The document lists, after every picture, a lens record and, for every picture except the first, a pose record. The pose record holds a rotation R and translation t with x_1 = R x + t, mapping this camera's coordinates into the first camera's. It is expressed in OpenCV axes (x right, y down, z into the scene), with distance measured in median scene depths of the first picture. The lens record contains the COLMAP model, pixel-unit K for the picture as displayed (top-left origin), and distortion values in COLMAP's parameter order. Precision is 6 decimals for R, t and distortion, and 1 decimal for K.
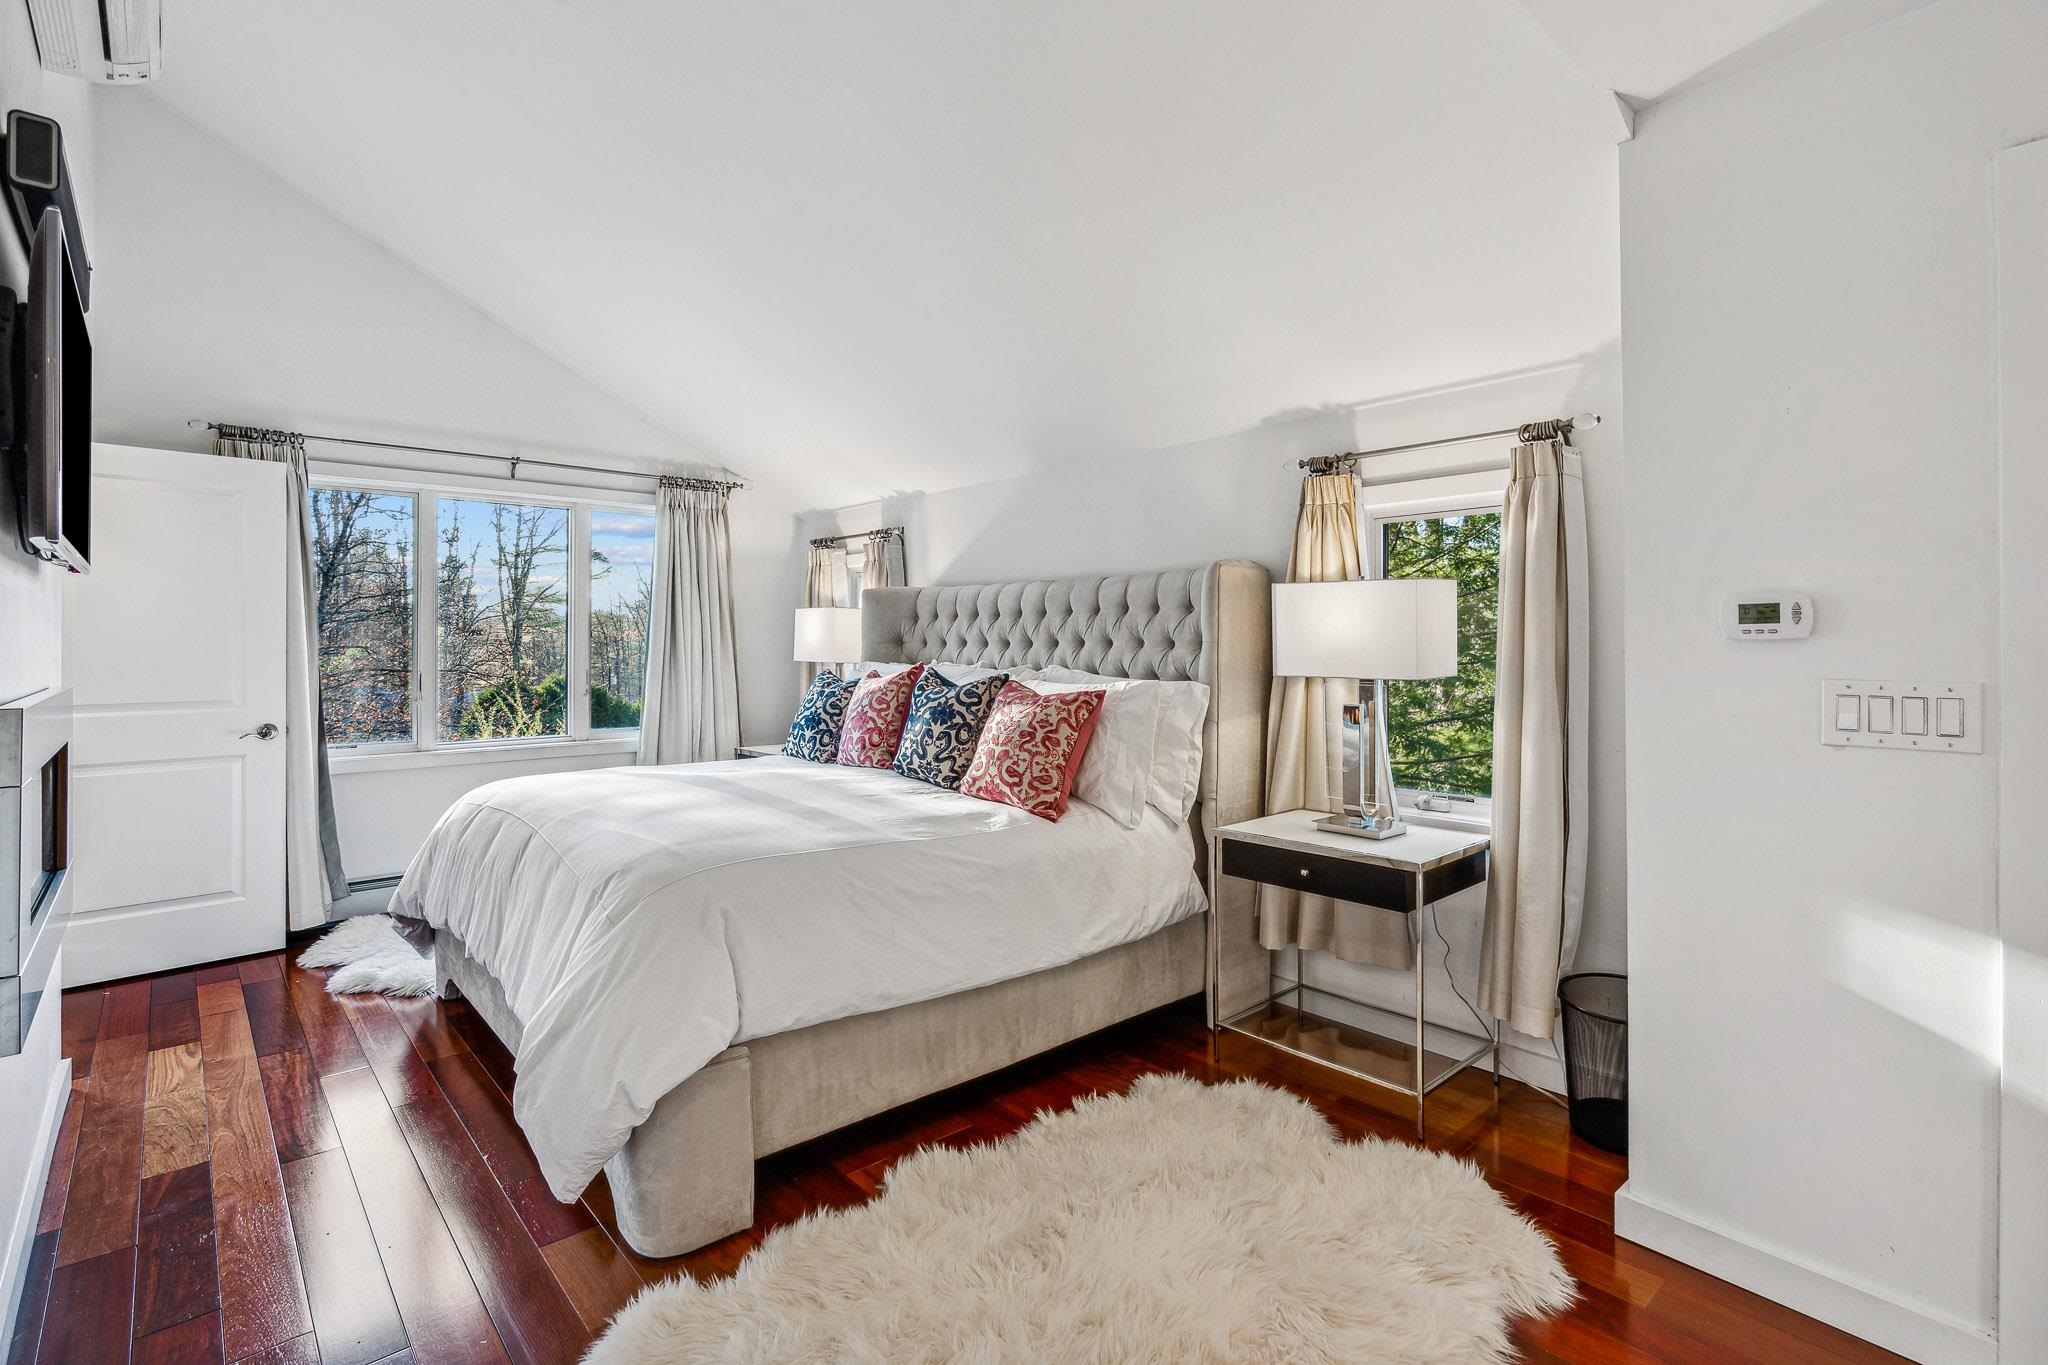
lens RADIAL K [[980.5, 0, 1029.9], [0, 980.5, 645.7], [0, 0, 1]] dist [0.000899, 0.011497]
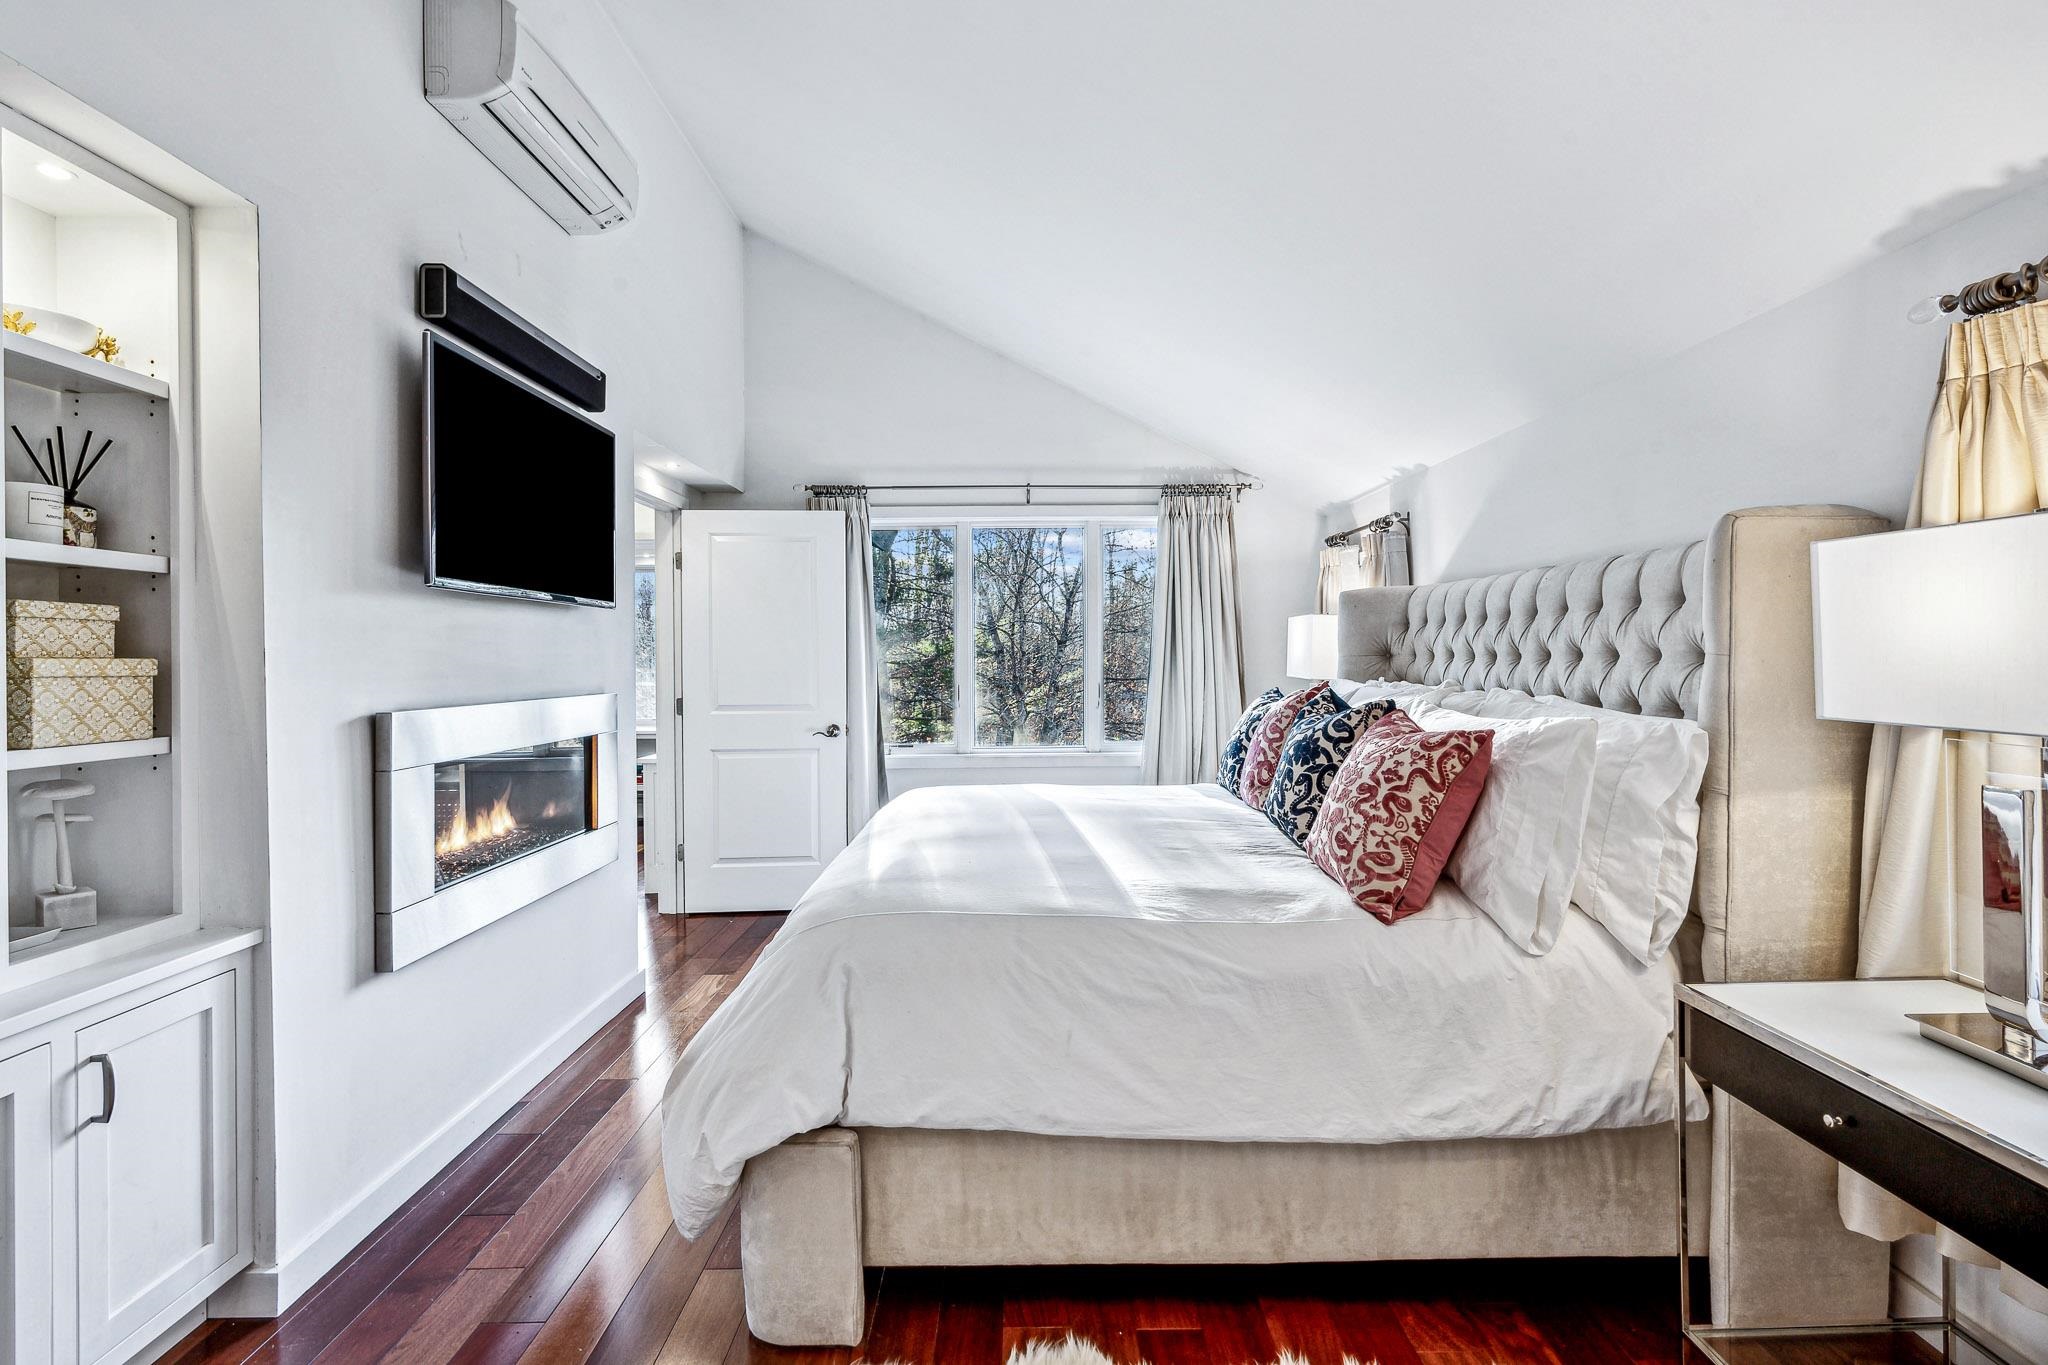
lens RADIAL K [[966.7, 0, 1020.4], [0, 966.7, 663.6], [0, 0, 1]] dist [0.001035, 0.000998]
pose [[0.754884, 0.000677, -0.655858, 0.249664], [0.003435, 0.999982, 0.004986, -0.002439], [0.655850, -0.006016, 0.754867, 0.310774]]
